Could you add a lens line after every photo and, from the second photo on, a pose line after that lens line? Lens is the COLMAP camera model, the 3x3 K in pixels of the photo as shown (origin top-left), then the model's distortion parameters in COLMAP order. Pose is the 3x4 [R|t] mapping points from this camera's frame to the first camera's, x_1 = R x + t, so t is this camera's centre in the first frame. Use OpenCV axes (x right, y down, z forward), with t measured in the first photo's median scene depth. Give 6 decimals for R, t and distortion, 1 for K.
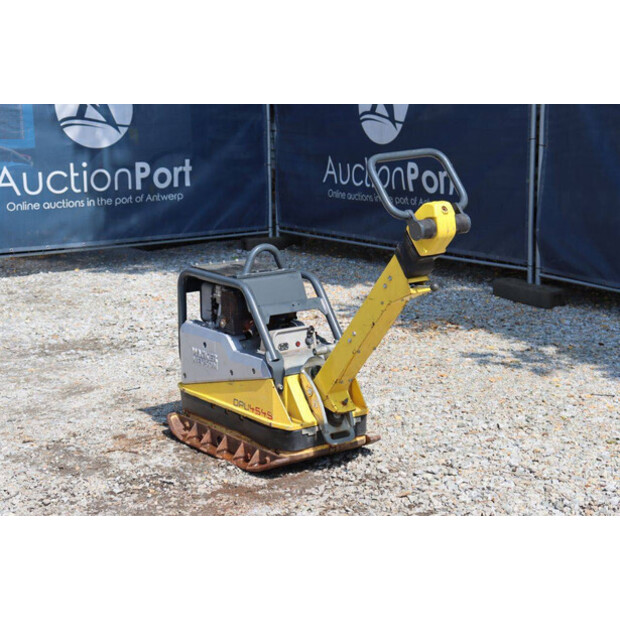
lens RADIAL K [[1255.7, 0, 308.4], [0, 1255.7, 321.3], [0, 0, 1]] dist [0.253693, 0.000000]
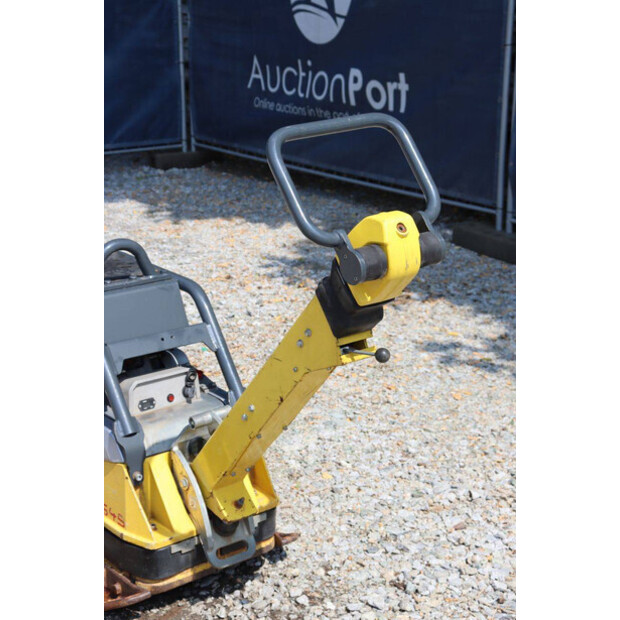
lens RADIAL K [[1255.7, 0, 306.8], [0, 1255.7, 324.7], [0, 0, 1]] dist [0.253693, 0.000000]
pose [[0.999045, 0.003539, 0.043548, 0.030477], [-0.007803, 0.995143, 0.098130, -0.076787], [-0.042989, -0.098376, 0.994220, 0.326834]]
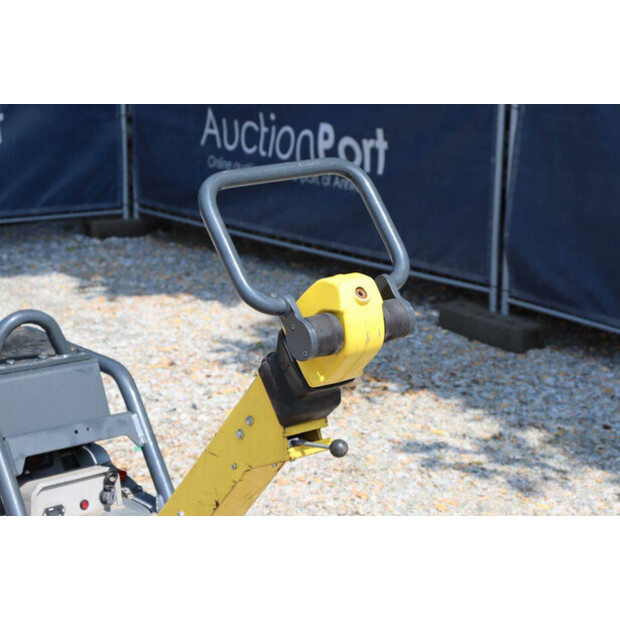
lens RADIAL K [[1476.4, 0, 314.5], [0, 1476.4, 315.9], [0, 0, 1]] dist [0.414648, 0.000000]
pose [[0.997513, 0.015275, 0.068801, 0.039659], [-0.016867, 0.999602, 0.022619, -0.070459], [-0.068428, -0.023723, 0.997374, 0.339035]]
